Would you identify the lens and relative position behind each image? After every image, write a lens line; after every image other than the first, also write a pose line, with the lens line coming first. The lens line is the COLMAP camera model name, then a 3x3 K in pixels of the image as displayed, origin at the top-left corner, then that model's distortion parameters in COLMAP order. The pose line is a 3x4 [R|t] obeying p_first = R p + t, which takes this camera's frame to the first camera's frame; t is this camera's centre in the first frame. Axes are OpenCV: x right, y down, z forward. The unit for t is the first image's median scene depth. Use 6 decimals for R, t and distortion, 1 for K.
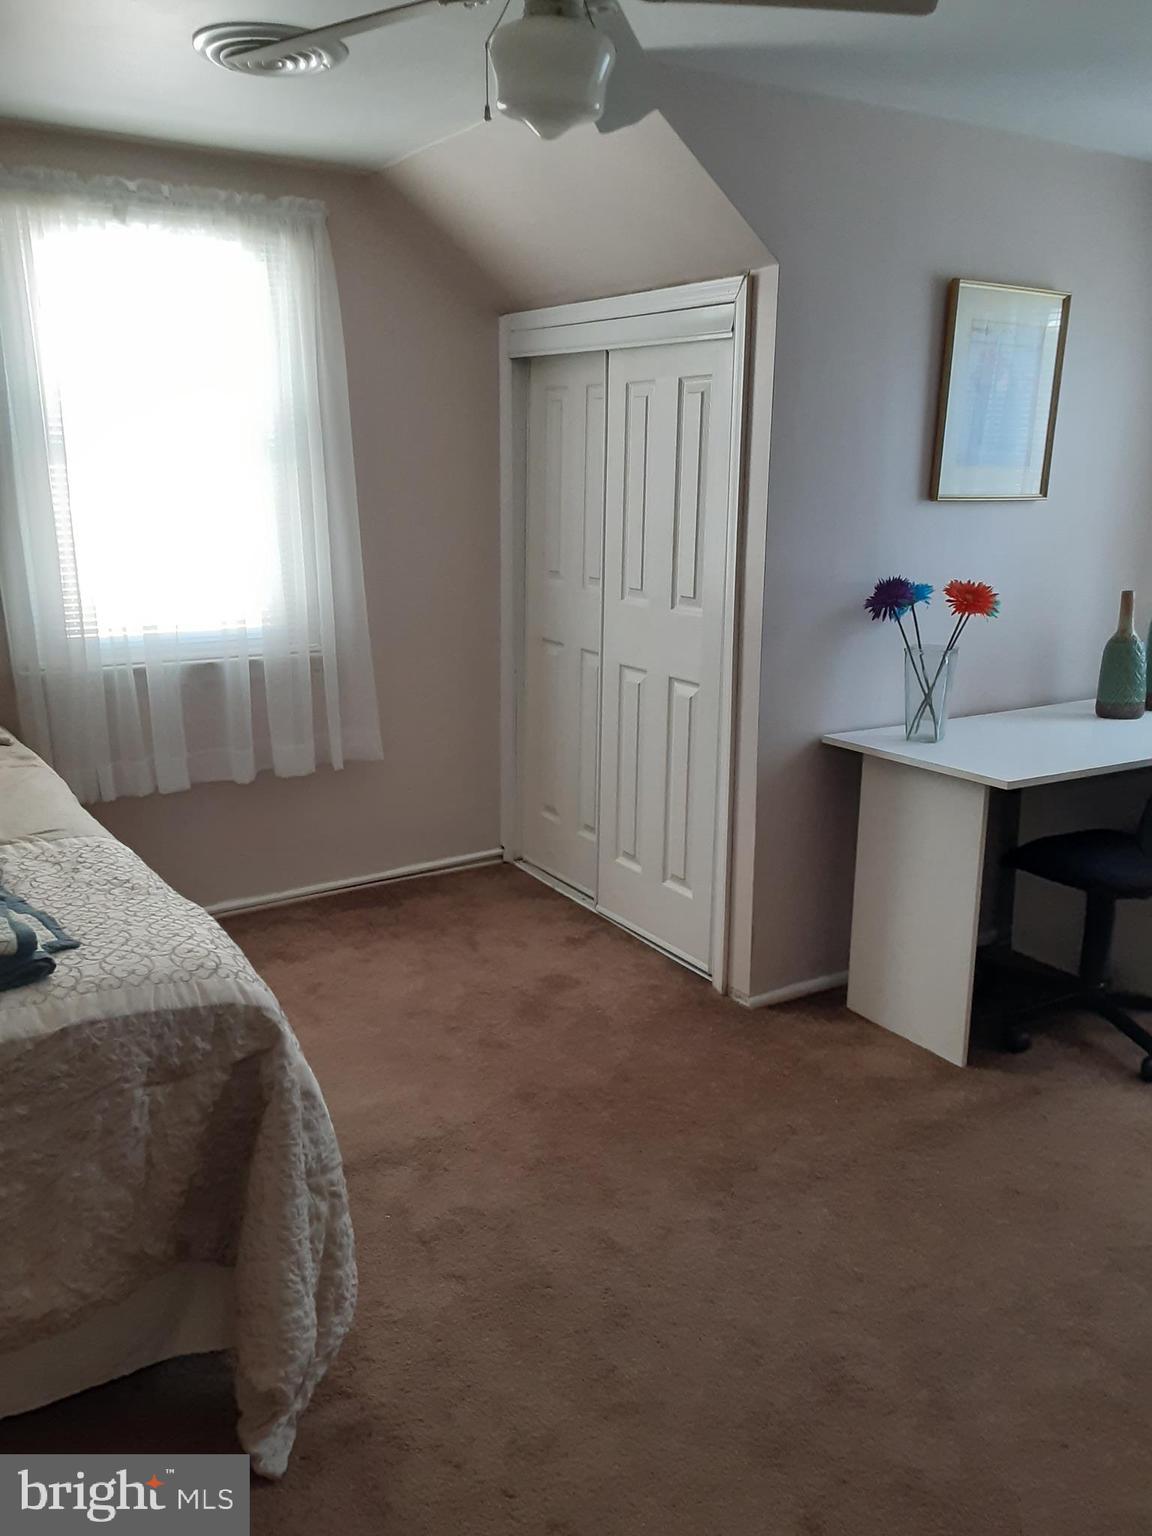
lens RADIAL K [[1234.2, 0, 587.0], [0, 1234.2, 746.7], [0, 0, 1]] dist [0.120494, -0.165276]
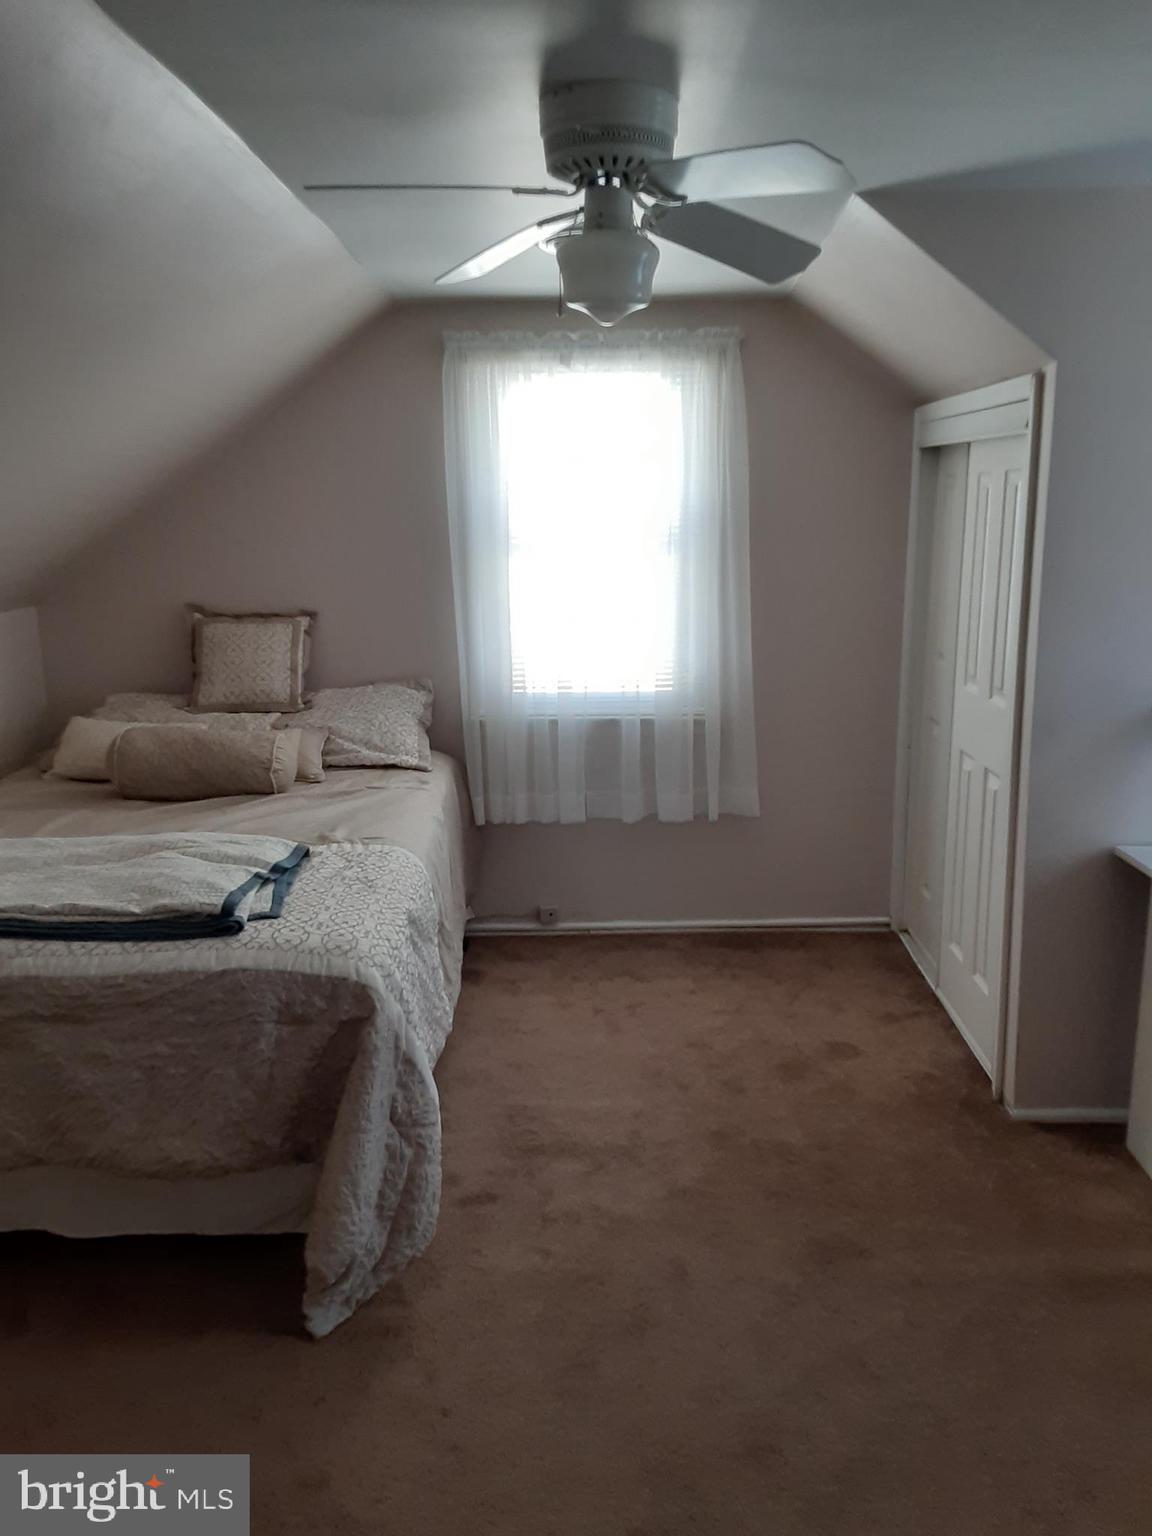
lens RADIAL K [[1227.0, 0, 599.7], [0, 1227.0, 745.5], [0, 0, 1]] dist [0.123022, -0.162619]
pose [[0.840727, 0.086428, -0.534517, 0.340138], [-0.106642, 0.994273, -0.006966, -0.034470], [0.530854, 0.062859, 0.845129, -0.001641]]
